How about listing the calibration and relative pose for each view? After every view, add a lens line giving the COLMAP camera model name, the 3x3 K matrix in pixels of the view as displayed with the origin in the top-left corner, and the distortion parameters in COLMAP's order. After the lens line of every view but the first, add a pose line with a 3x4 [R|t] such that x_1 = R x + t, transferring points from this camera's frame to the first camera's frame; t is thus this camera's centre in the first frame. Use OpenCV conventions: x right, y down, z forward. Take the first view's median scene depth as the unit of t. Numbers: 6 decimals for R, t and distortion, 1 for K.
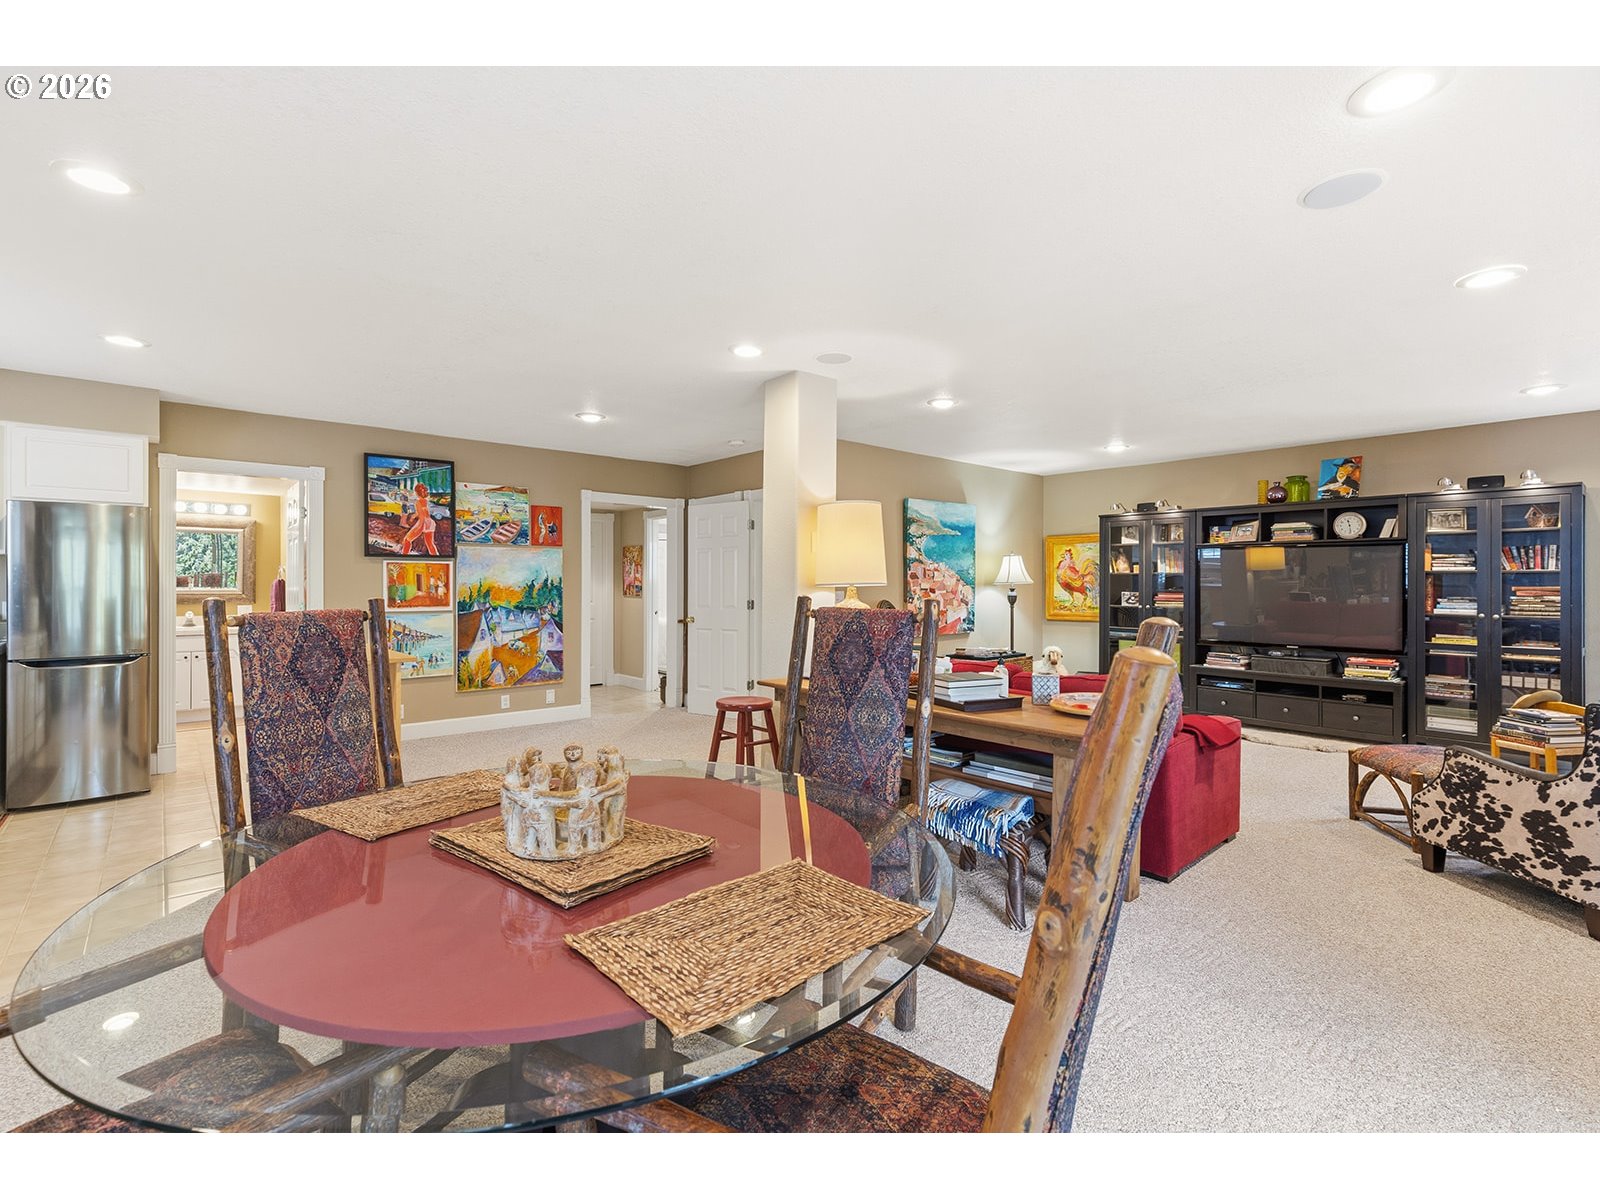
lens RADIAL K [[727.1, 0, 800.5], [0, 727.1, 587.4], [0, 0, 1]] dist [0.001348, -0.000126]
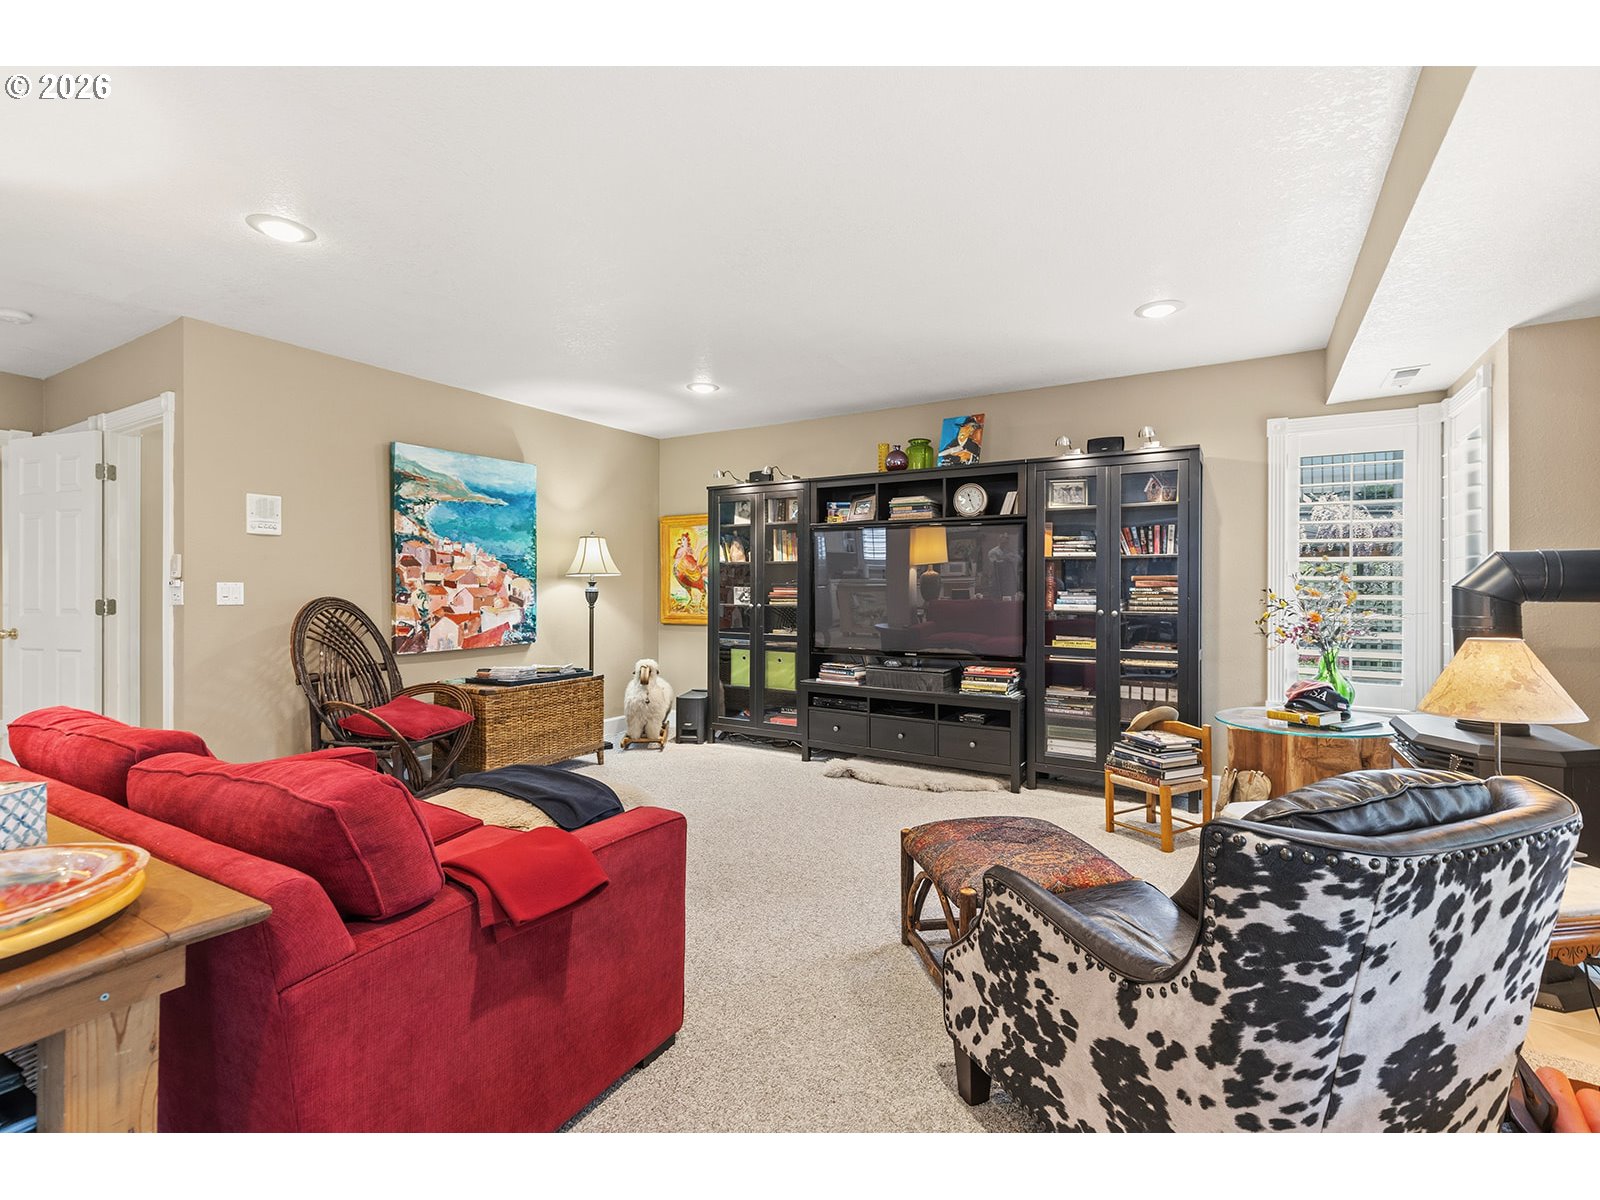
lens RADIAL K [[746.8, 0, 778.3], [0, 746.8, 598.1], [0, 0, 1]] dist [0.002222, -0.000125]
pose [[0.953293, -0.004441, 0.302015, 0.331839], [0.001433, 0.999947, 0.010181, 0.013843], [-0.302045, -0.009273, 0.953249, 0.307730]]
